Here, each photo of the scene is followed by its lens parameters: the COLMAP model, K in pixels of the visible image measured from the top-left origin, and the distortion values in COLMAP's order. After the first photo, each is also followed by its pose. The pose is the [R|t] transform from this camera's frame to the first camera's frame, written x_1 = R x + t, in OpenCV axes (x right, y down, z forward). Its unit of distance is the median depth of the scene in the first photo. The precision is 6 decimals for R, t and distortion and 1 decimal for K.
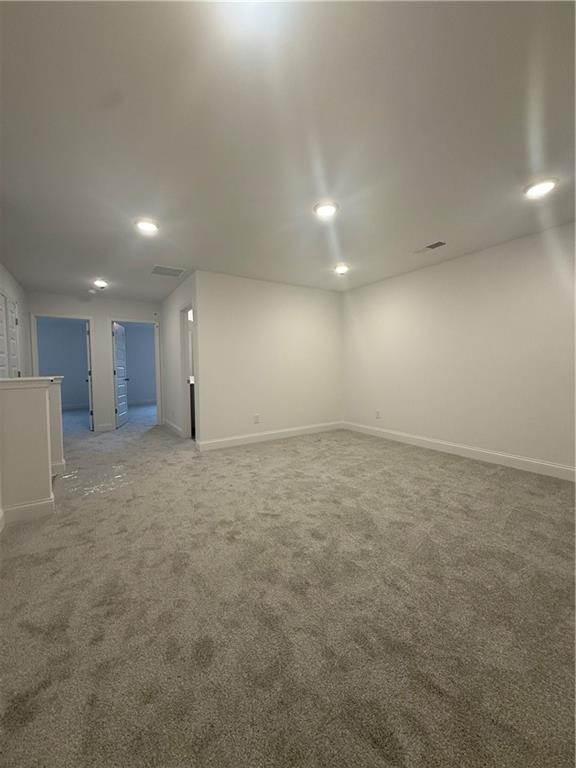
lens RADIAL K [[312.2, 0, 287.9], [0, 312.2, 381.6], [0, 0, 1]] dist [-0.001802, 0.000698]
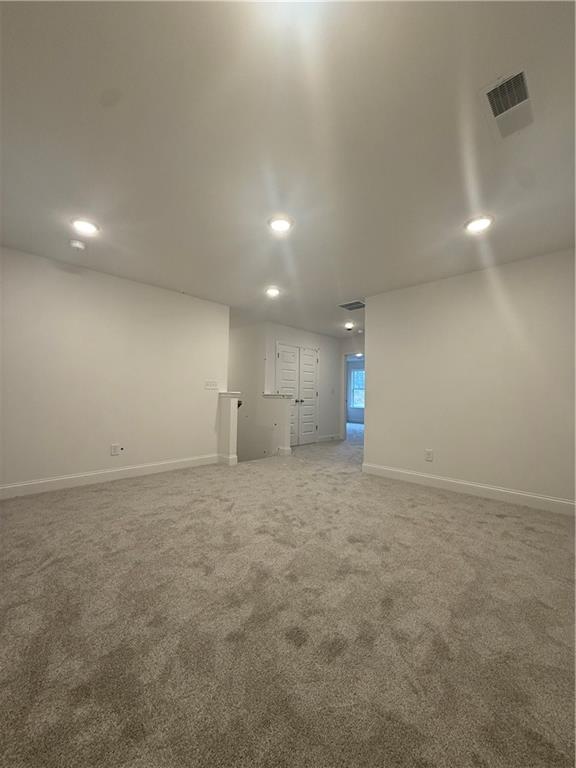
lens RADIAL K [[312.2, 0, 287.7], [0, 312.2, 387.7], [0, 0, 1]] dist [-0.001802, 0.000698]
pose [[0.200945, -0.006002, -0.979584, 1.180598], [-0.062924, 0.997837, -0.019021, -0.028116], [0.977579, 0.065462, 0.200133, 0.951702]]
